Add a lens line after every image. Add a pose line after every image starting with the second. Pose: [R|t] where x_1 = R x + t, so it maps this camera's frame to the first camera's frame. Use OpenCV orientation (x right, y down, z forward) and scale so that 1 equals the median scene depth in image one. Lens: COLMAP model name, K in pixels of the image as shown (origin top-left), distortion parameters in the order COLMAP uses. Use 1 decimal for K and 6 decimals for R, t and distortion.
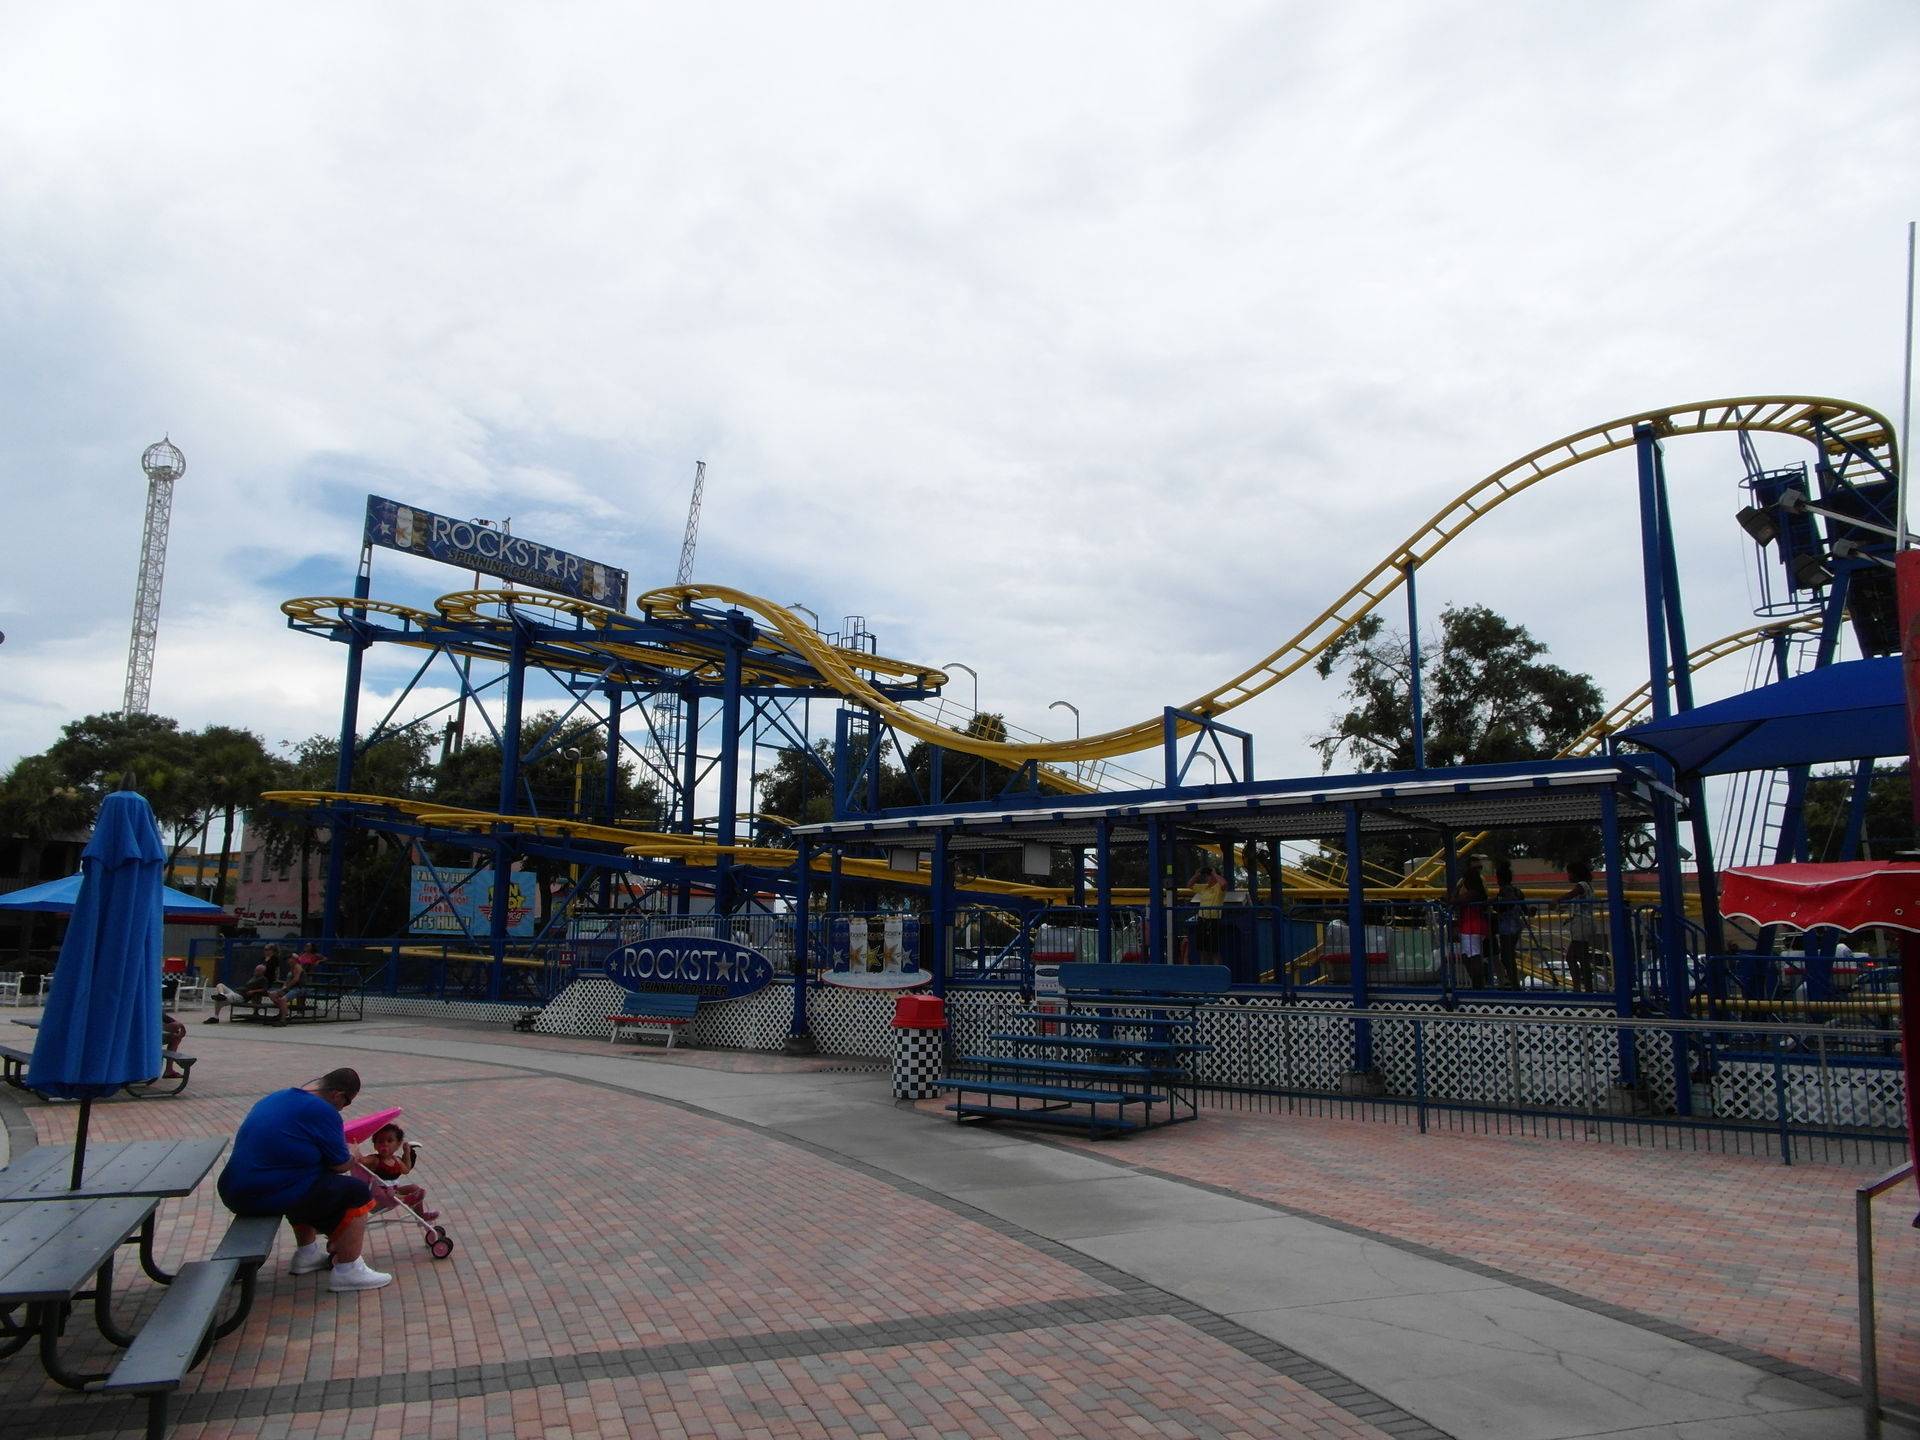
lens RADIAL K [[1319.8, 0, 964.5], [0, 1319.8, 718.9], [0, 0, 1]] dist [0.006917, -0.007334]
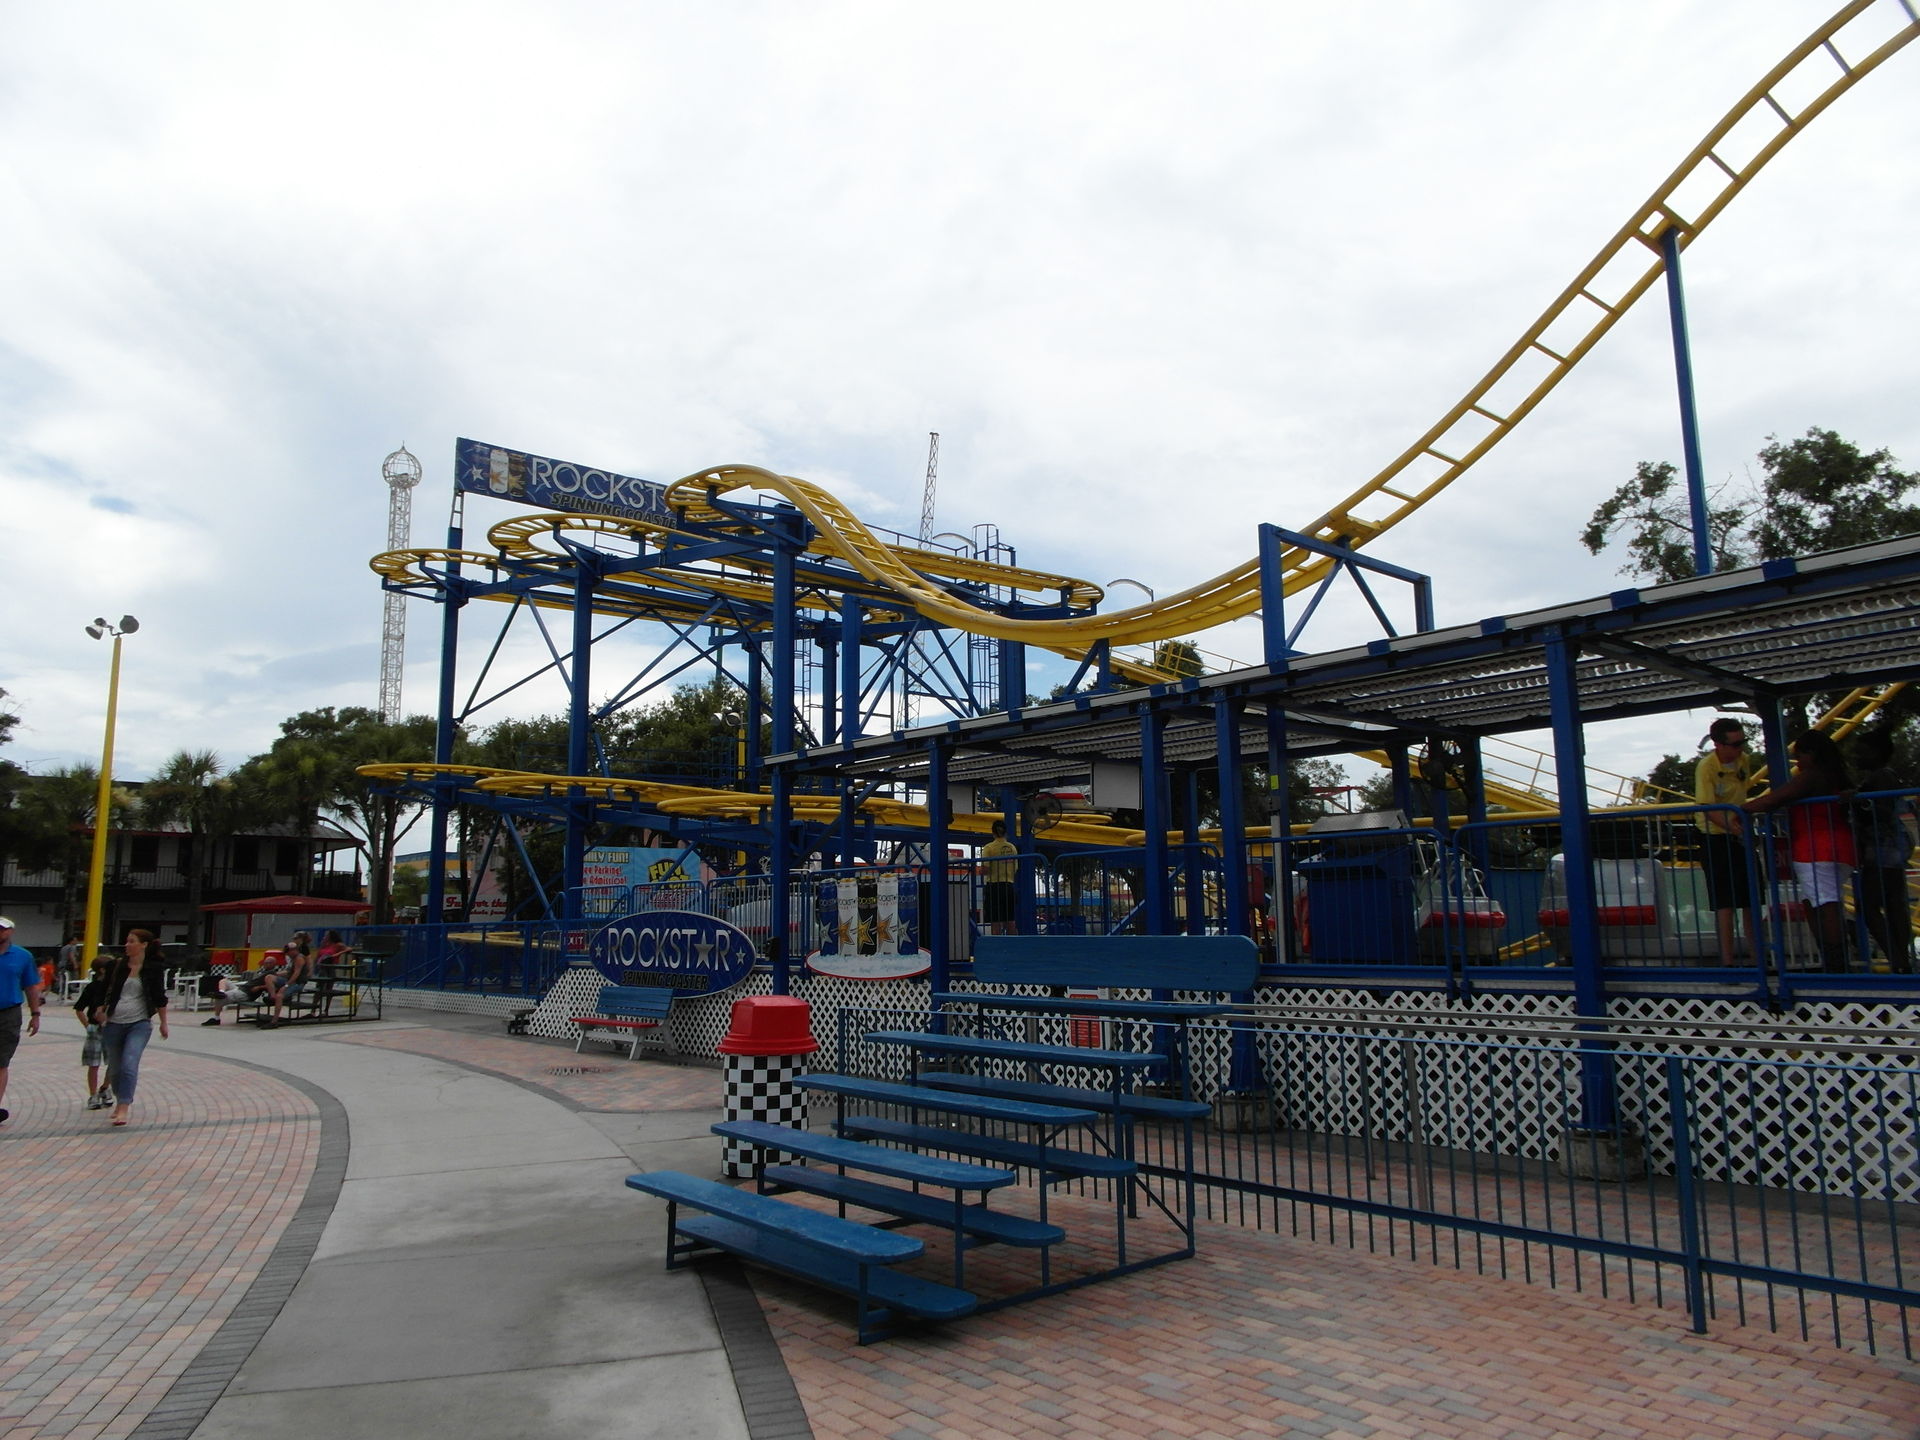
lens RADIAL K [[1319.8, 0, 971.9], [0, 1319.8, 725.2], [0, 0, 1]] dist [0.006917, -0.007334]
pose [[0.977316, -0.054052, -0.204774, 0.073428], [0.058616, 0.998148, 0.016287, 0.034947], [0.203514, -0.027921, 0.978674, 0.184234]]
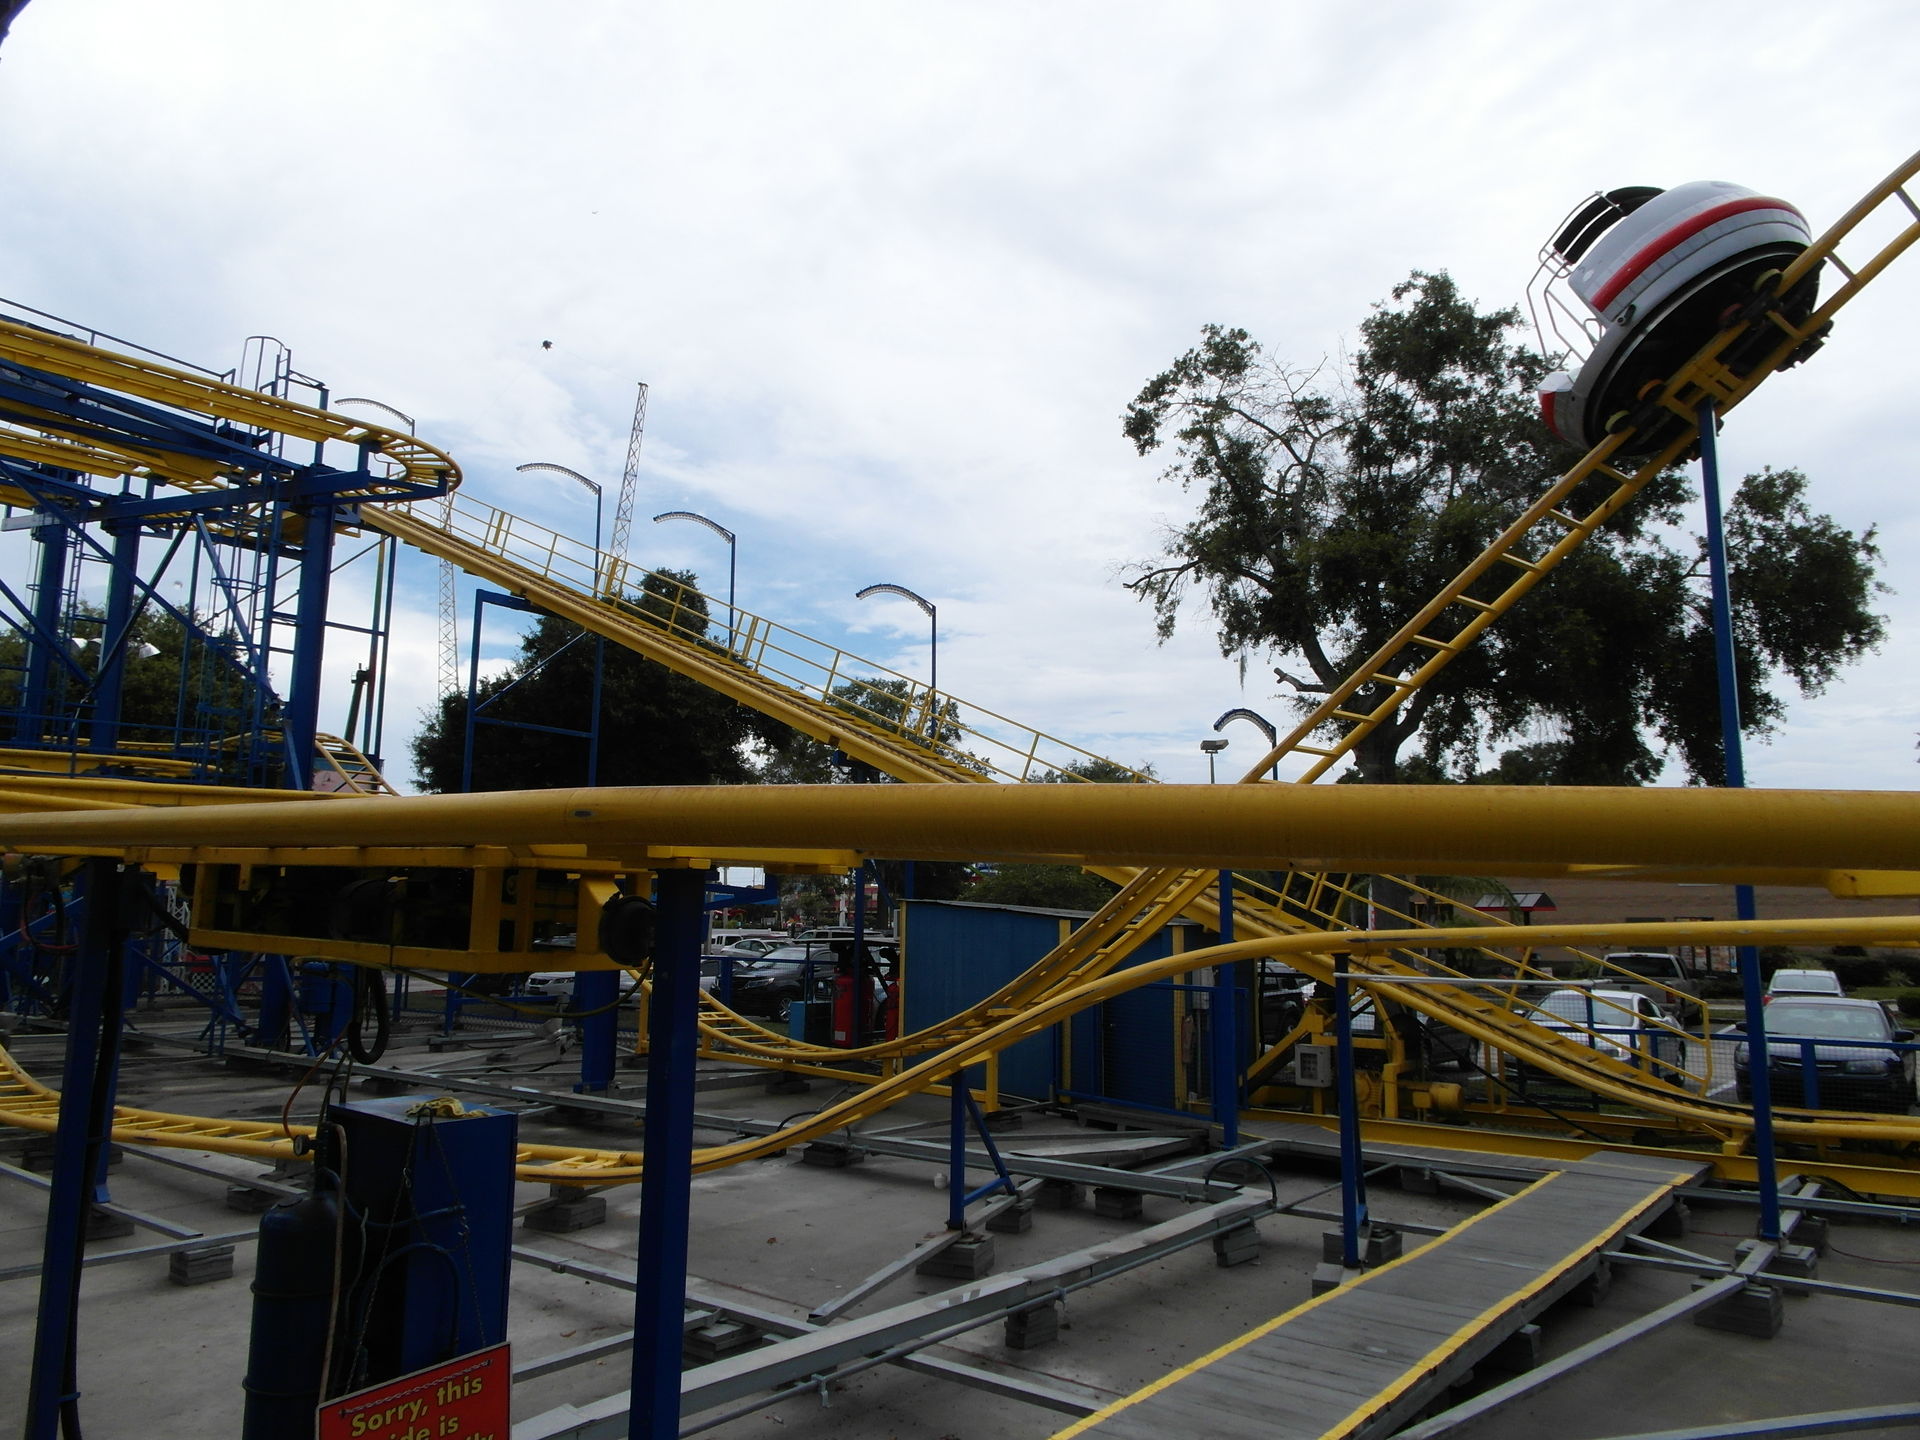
lens RADIAL K [[1319.8, 0, 975.3], [0, 1319.8, 720.8], [0, 0, 1]] dist [0.006917, -0.007334]
pose [[0.999636, 0.002996, -0.026794, 0.222675], [-0.002428, 0.999772, 0.021213, 0.066124], [0.026852, -0.021140, 0.999416, 0.474701]]
